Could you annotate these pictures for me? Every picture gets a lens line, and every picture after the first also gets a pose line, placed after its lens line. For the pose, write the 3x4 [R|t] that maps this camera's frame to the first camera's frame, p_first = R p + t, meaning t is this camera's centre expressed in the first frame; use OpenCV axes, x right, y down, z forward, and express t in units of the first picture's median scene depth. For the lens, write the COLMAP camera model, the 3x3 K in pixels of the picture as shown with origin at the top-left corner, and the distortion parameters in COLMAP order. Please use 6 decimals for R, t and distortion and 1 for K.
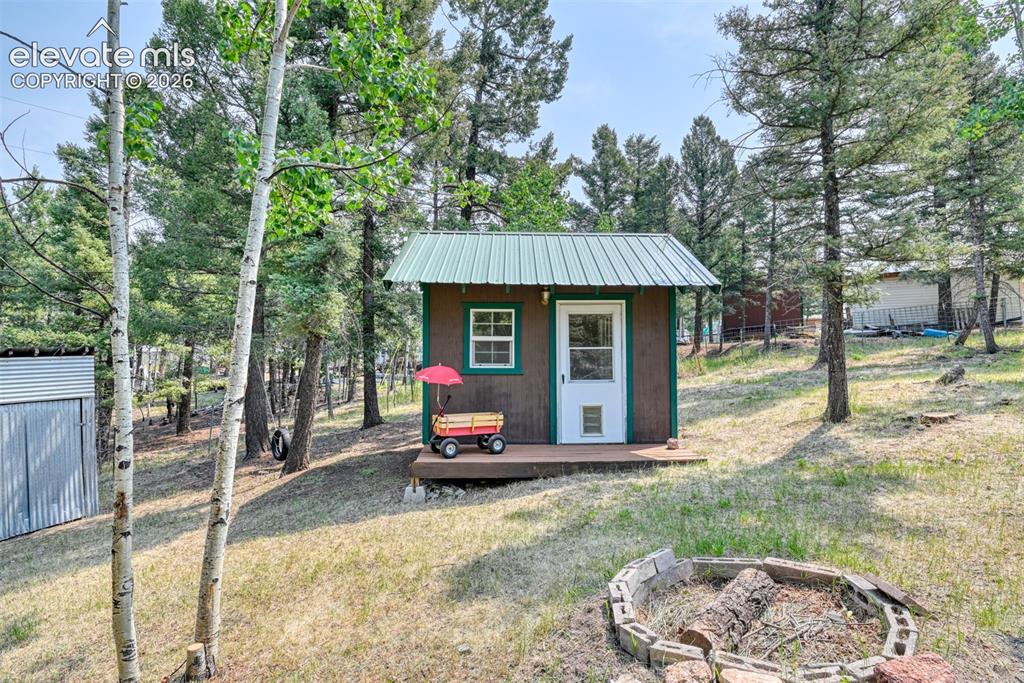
lens RADIAL K [[516.0, 0, 518.6], [0, 516.0, 348.6], [0, 0, 1]] dist [-0.019862, -0.005707]
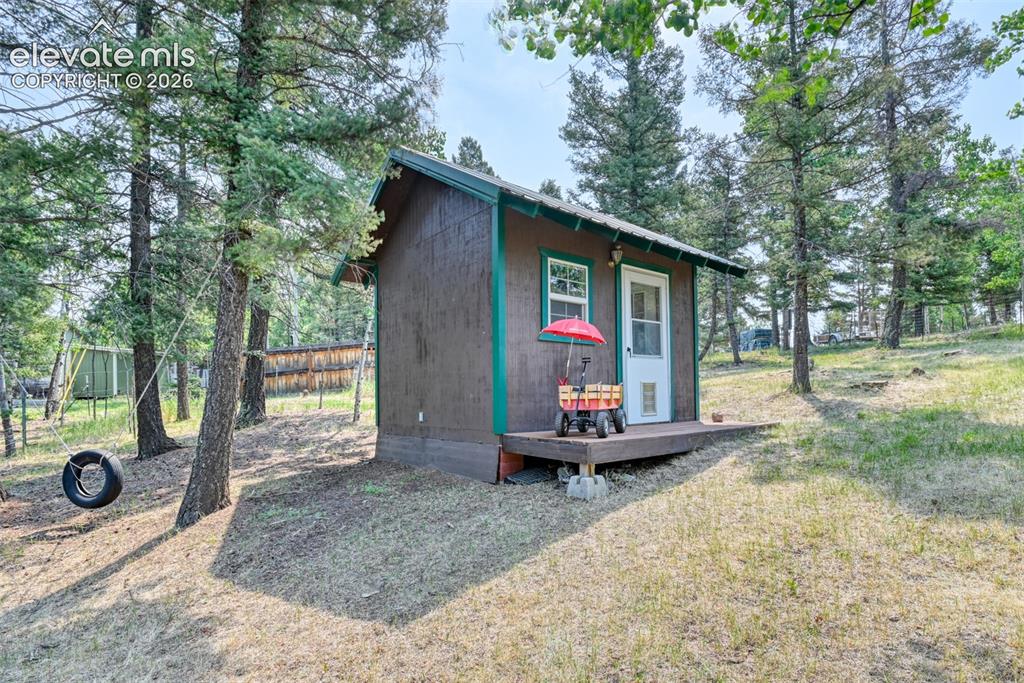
lens RADIAL K [[516.0, 0, 549.0], [0, 516.0, 389.6], [0, 0, 1]] dist [-0.019862, -0.005707]
pose [[0.778892, 0.001078, 0.627157, -0.579404], [-0.010299, 0.999886, 0.011072, 0.114392], [-0.627073, -0.015084, 0.778815, 0.387607]]
